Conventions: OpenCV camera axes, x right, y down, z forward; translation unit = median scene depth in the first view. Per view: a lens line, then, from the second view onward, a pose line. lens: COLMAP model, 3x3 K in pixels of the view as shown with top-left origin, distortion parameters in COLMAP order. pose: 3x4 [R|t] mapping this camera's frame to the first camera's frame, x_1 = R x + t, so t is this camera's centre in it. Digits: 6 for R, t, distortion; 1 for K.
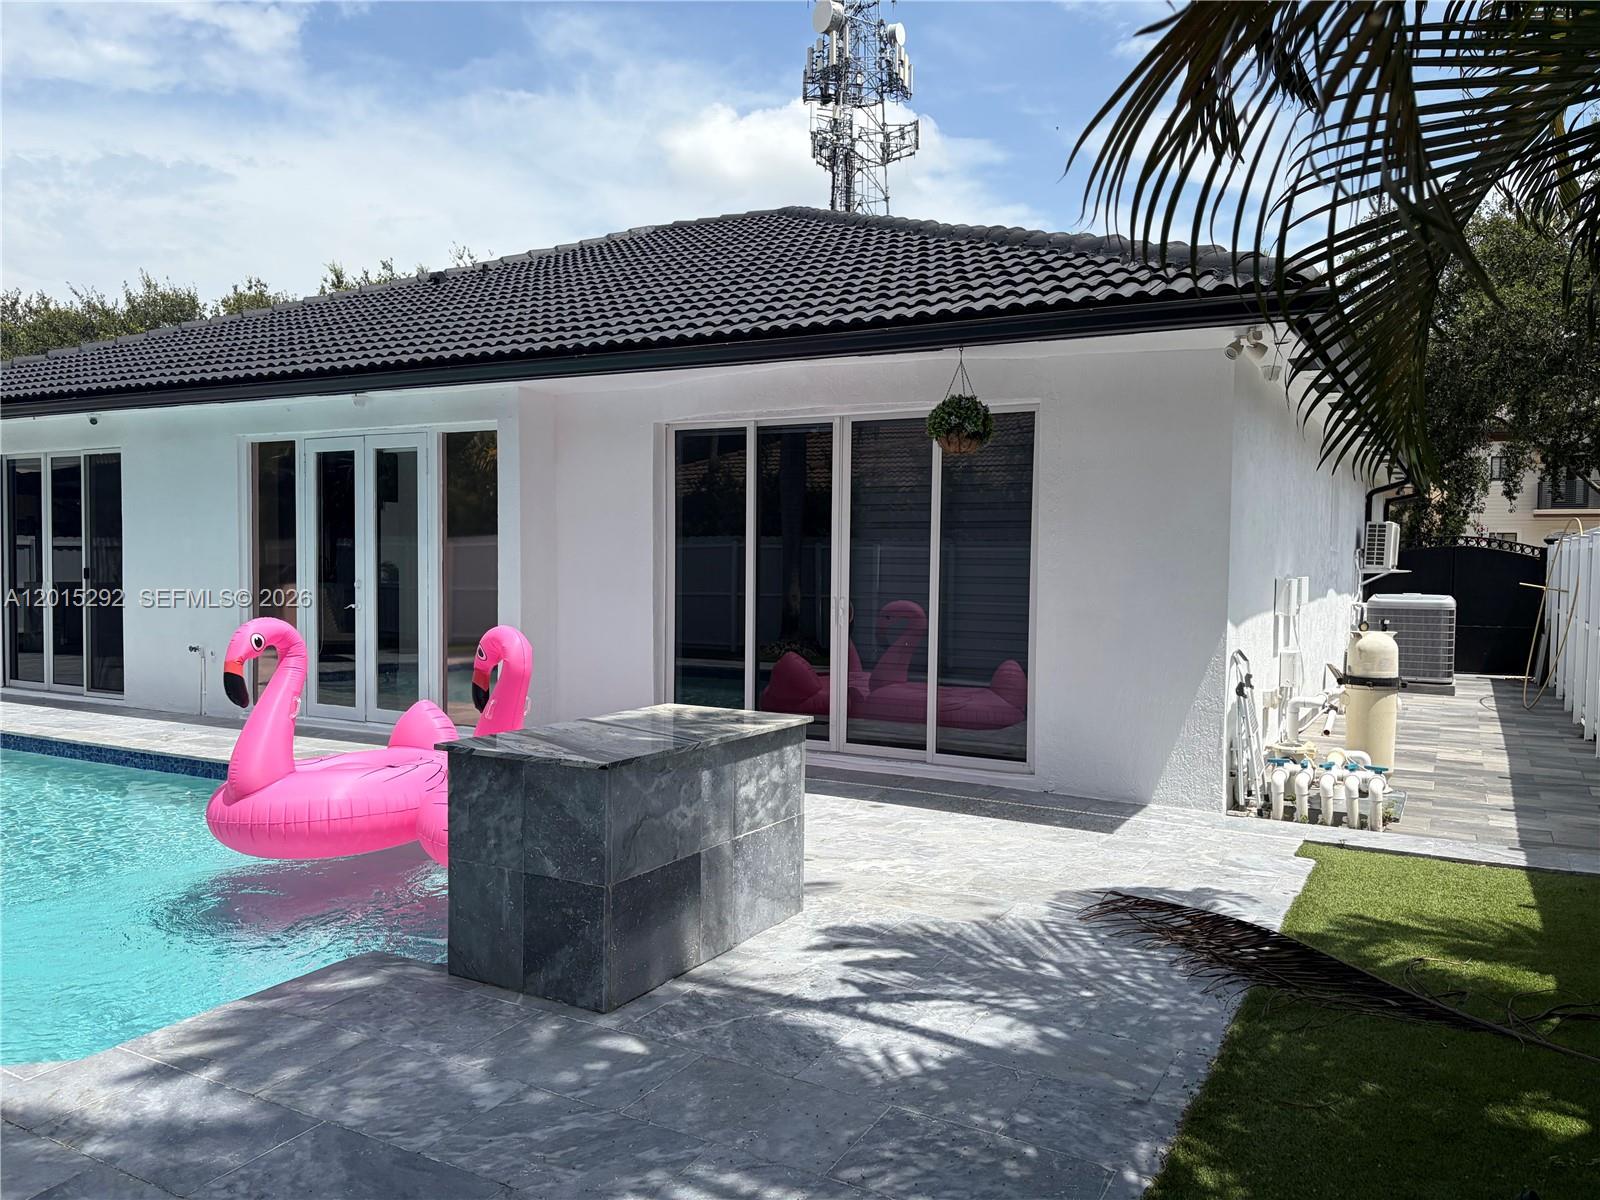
lens RADIAL K [[1210.4, 0, 822.9], [0, 1210.4, 611.8], [0, 0, 1]] dist [0.052409, -0.050277]
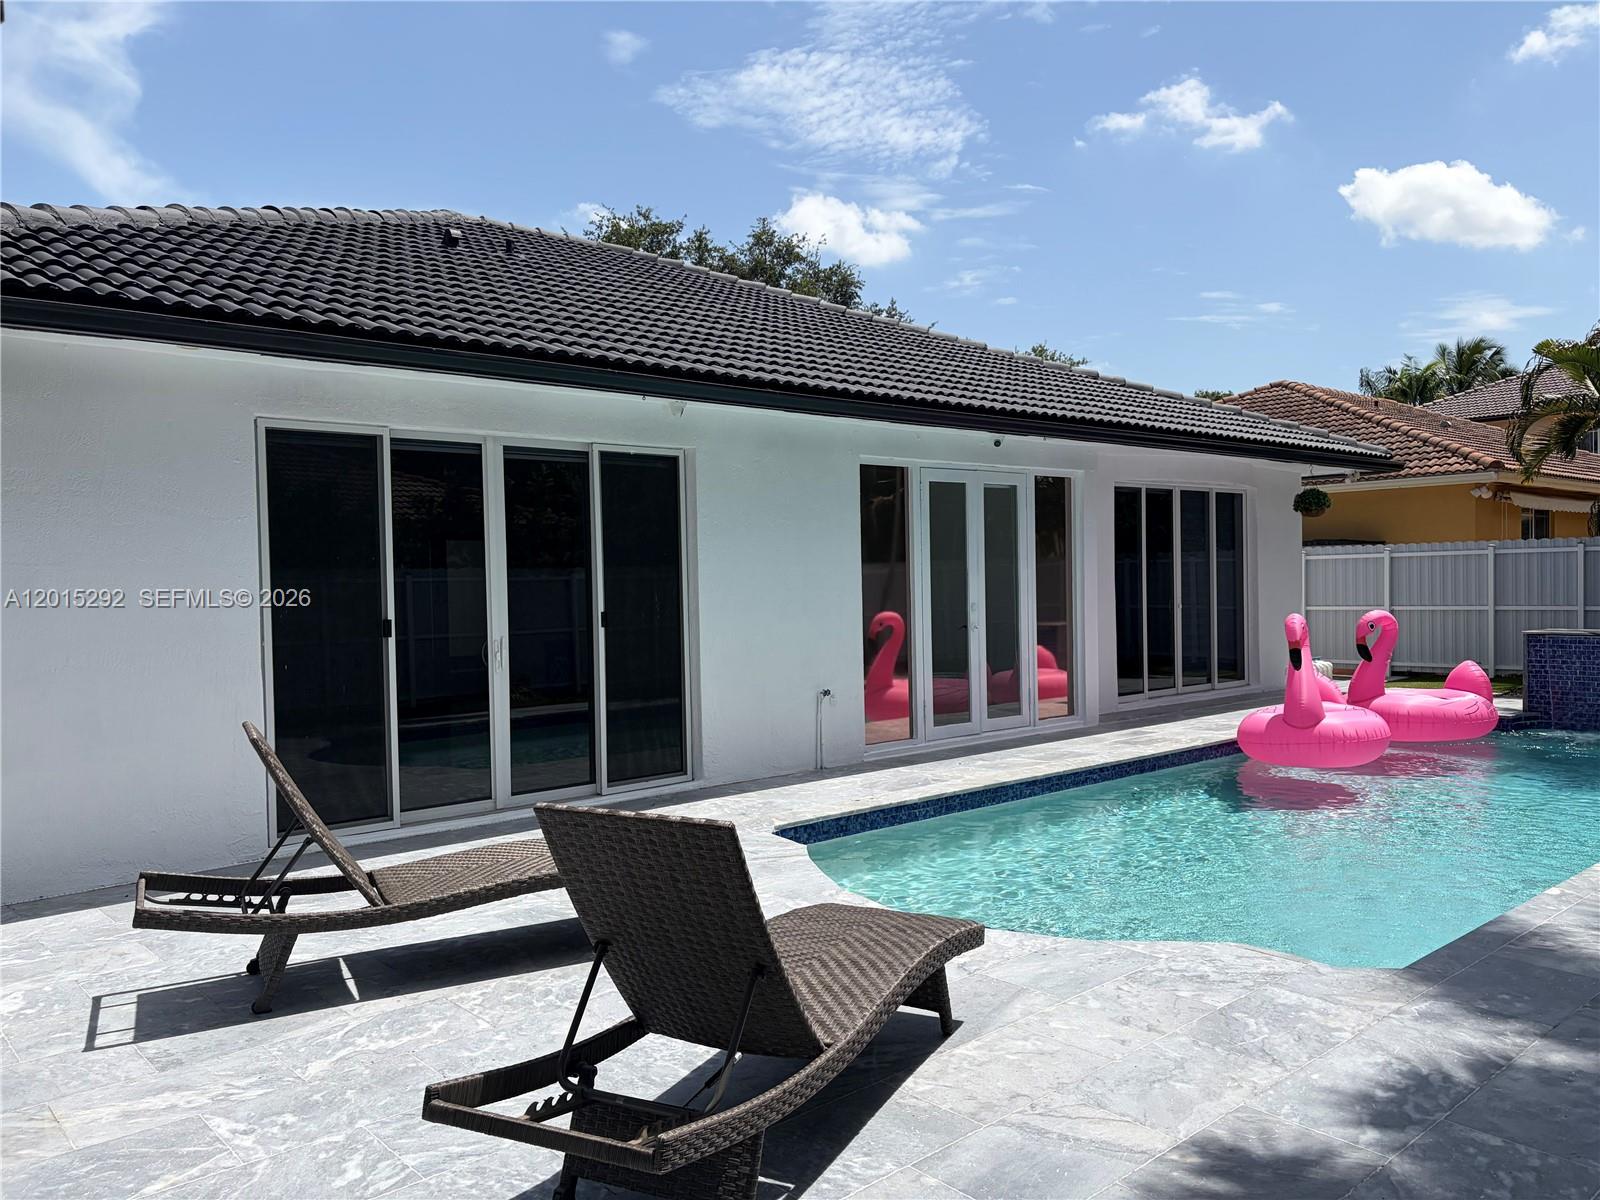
lens RADIAL K [[1210.4, 0, 807.1], [0, 1210.4, 580.2], [0, 0, 1]] dist [0.052409, -0.050277]
pose [[0.340771, -0.021098, 0.939910, -1.190460], [0.063034, 0.998011, -0.000451, -0.045110], [-0.938031, 0.059400, 0.341423, 0.635512]]
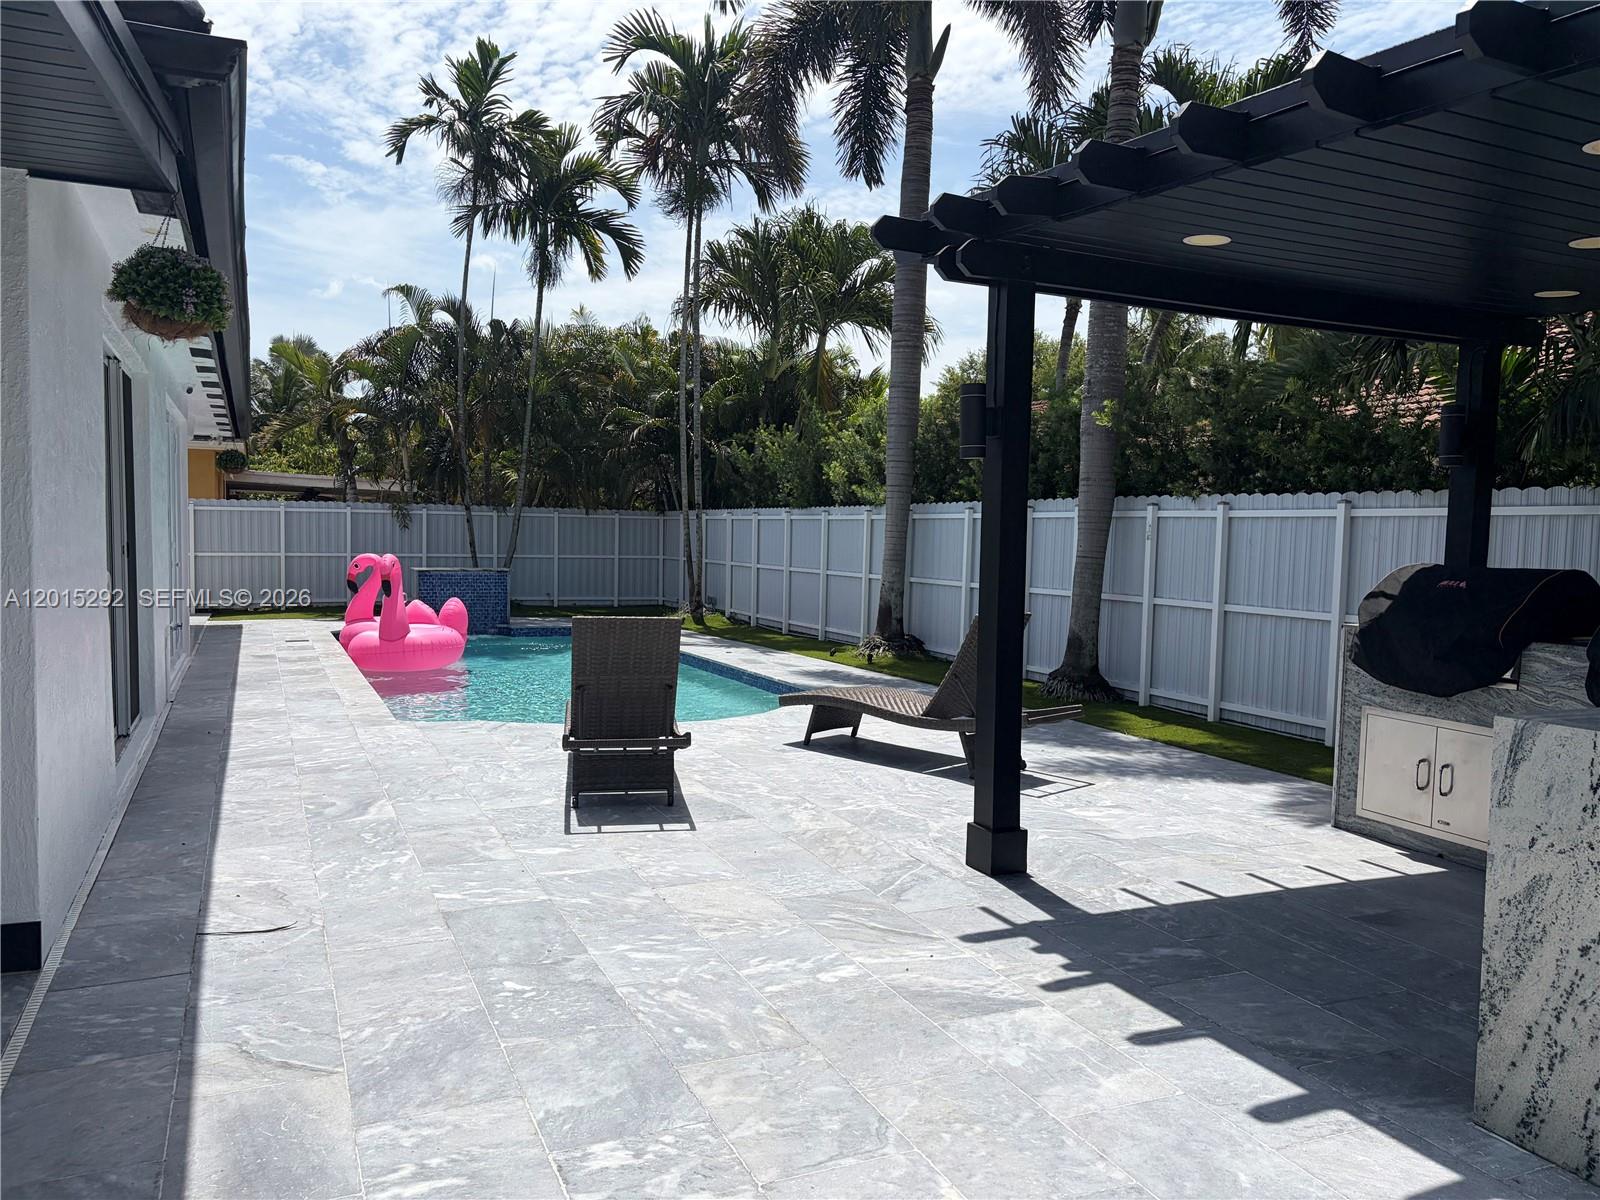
lens RADIAL K [[1210.4, 0, 811.7], [0, 1210.4, 596.1], [0, 0, 1]] dist [0.052409, -0.050277]
pose [[-0.798593, -0.056511, 0.599213, -1.264965], [0.000148, 0.995564, 0.094088, -0.067001], [-0.601872, 0.075227, -0.795042, 1.272475]]
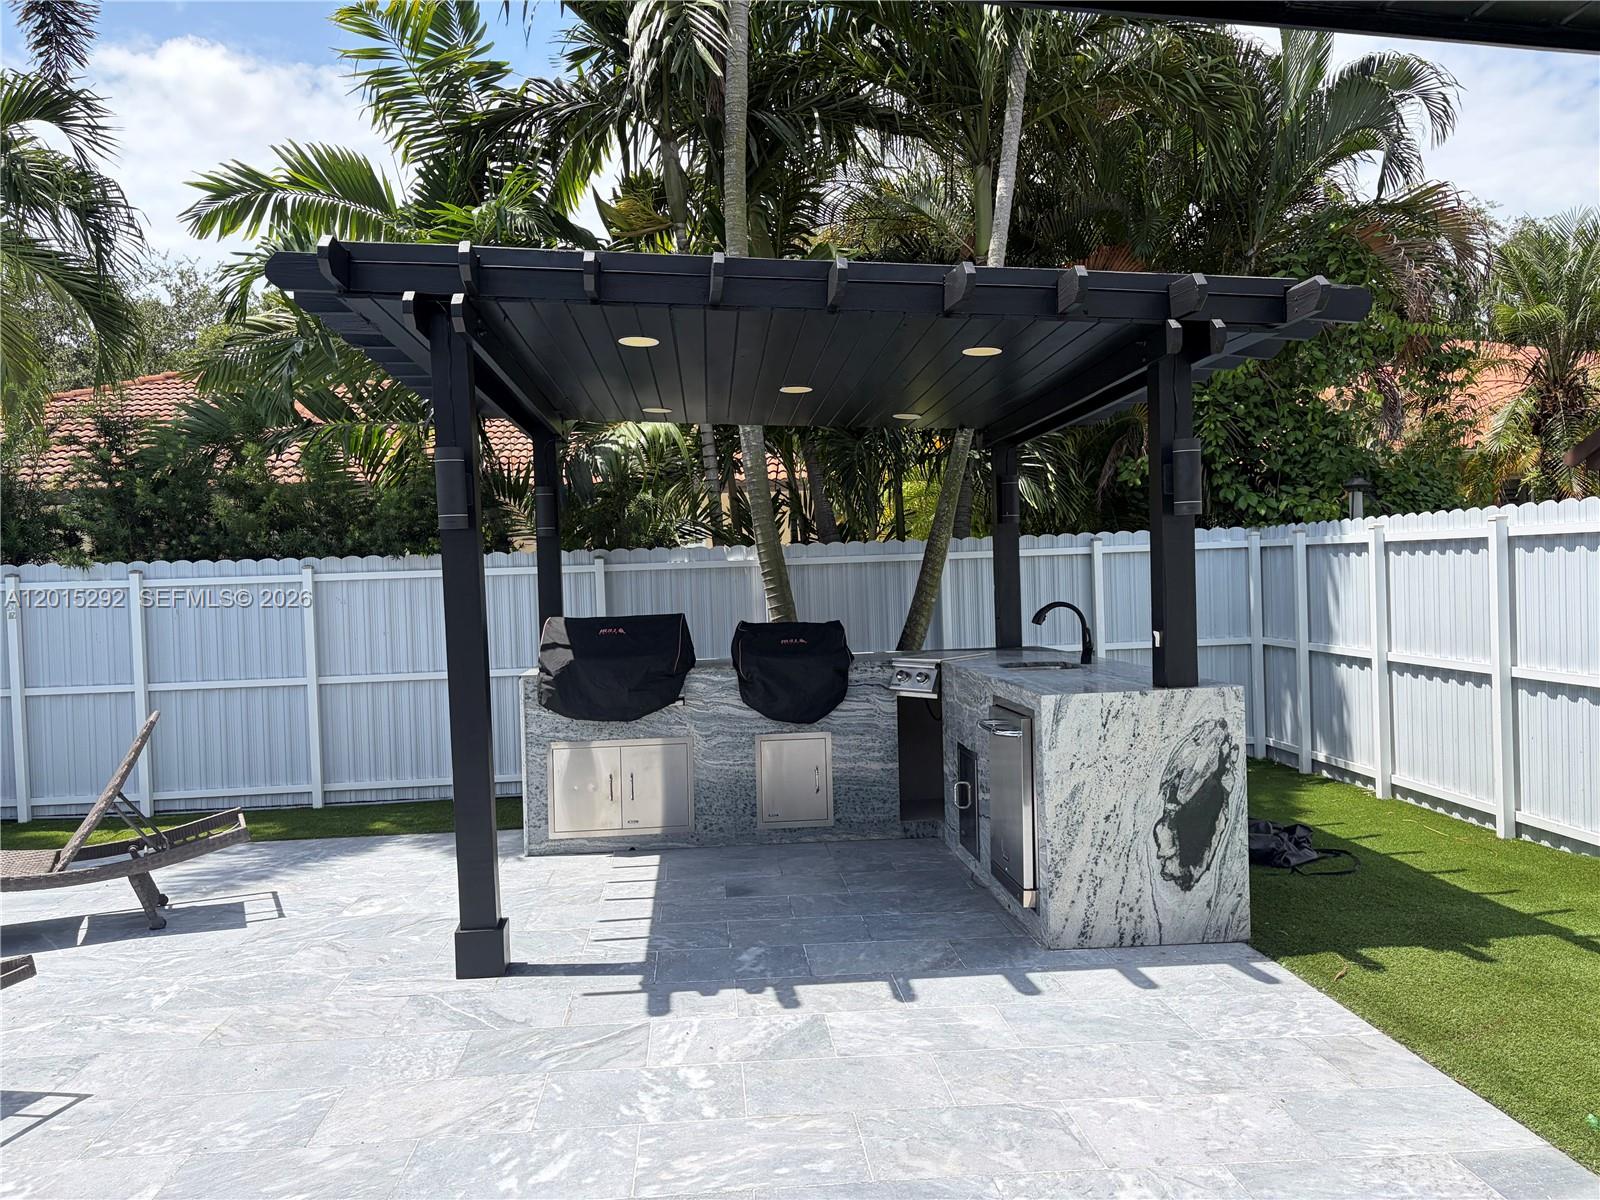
lens RADIAL K [[1210.4, 0, 799.8], [0, 1210.4, 589.9], [0, 0, 1]] dist [0.052409, -0.050277]
pose [[-0.836503, 0.028033, -0.547245, -0.936813], [0.003486, 0.998943, 0.045844, -0.073449], [0.547951, 0.036441, -0.835716, 1.285284]]
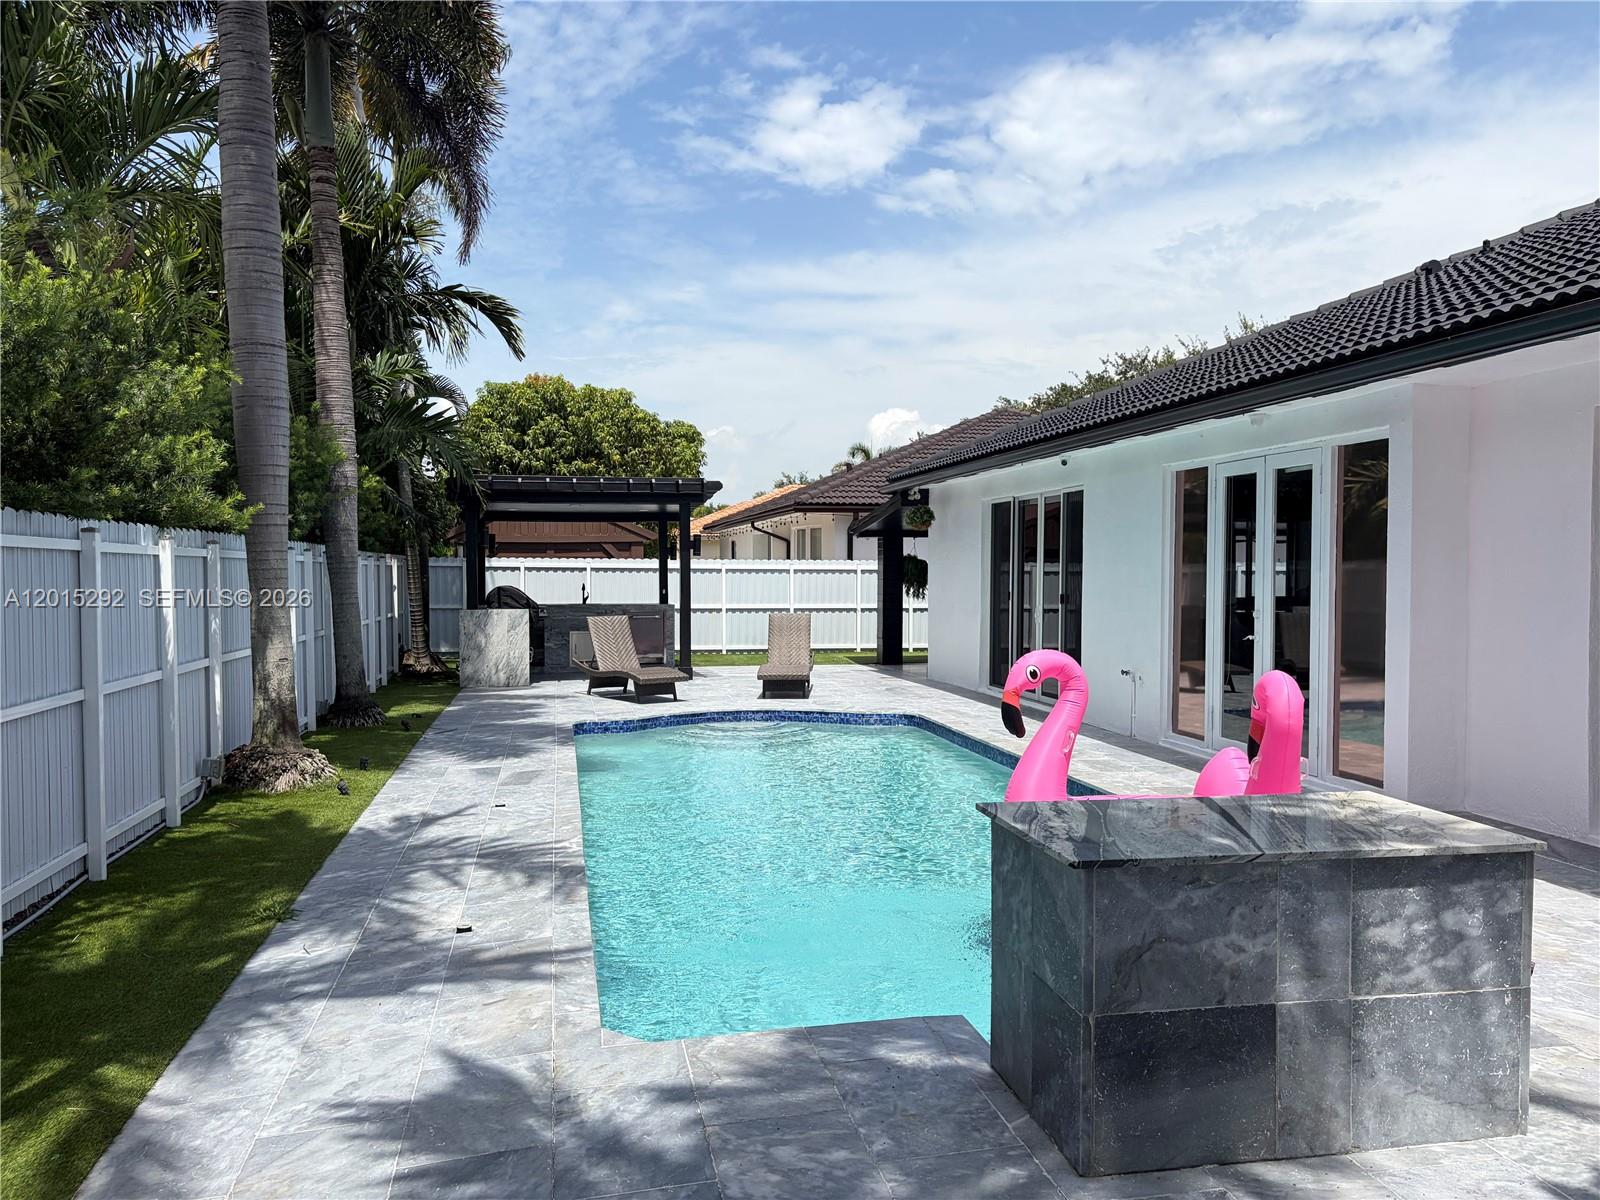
lens RADIAL K [[1210.4, 0, 814.1], [0, 1210.4, 611.9], [0, 0, 1]] dist [0.052409, -0.050277]
pose [[0.643113, 0.019571, -0.765521, 0.098415], [-0.033140, 0.999448, -0.002289, -0.009208], [0.765054, 0.026842, 0.643406, 0.111306]]
